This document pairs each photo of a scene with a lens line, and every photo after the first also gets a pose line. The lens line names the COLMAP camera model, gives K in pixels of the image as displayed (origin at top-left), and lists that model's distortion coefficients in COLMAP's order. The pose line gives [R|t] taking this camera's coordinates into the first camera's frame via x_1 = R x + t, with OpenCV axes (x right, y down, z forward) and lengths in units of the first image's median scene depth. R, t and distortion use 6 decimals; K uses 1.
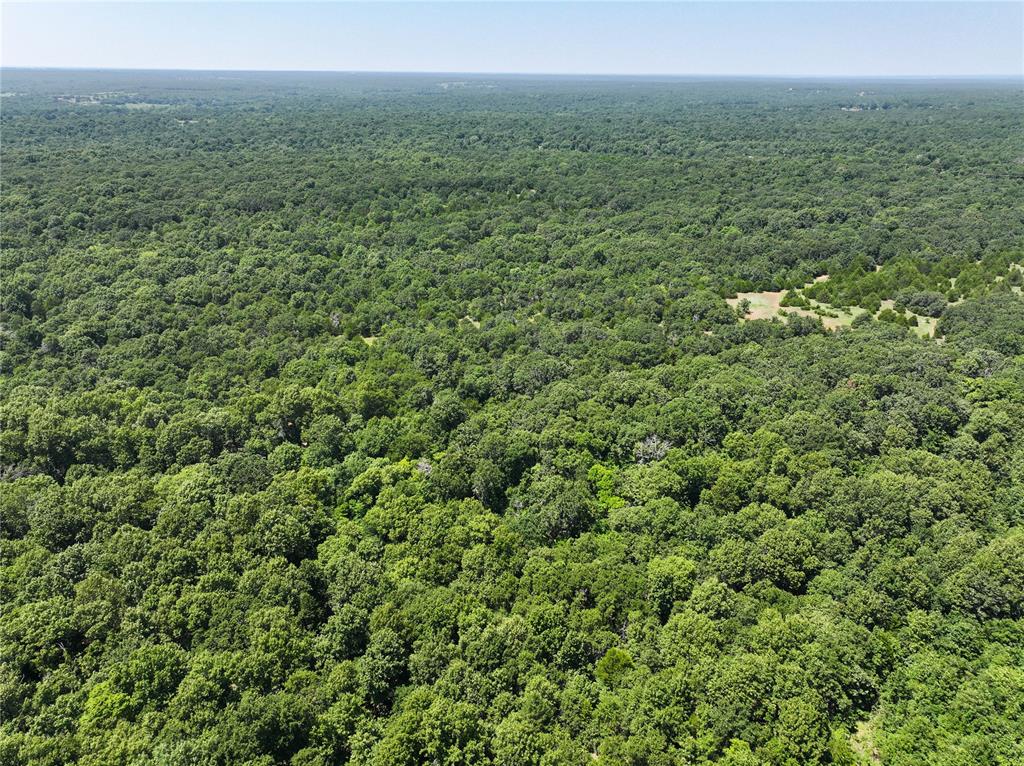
lens RADIAL K [[716.7, 0, 513.7], [0, 716.7, 386.5], [0, 0, 1]] dist [0.007260, -0.006890]
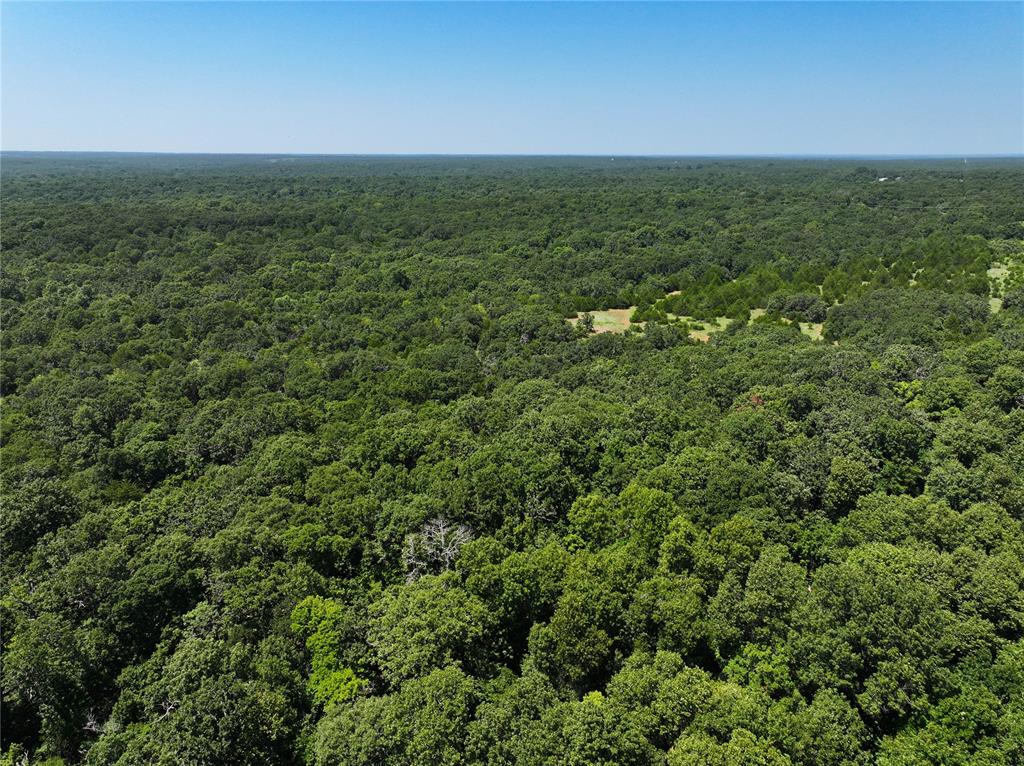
lens RADIAL K [[716.7, 0, 509.5], [0, 716.7, 382.8], [0, 0, 1]] dist [0.007260, -0.006890]
pose [[0.978780, -0.071175, 0.192158, 0.117390], [0.091073, 0.991131, -0.096777, 0.020463], [-0.183565, 0.112223, 0.976581, 0.363095]]
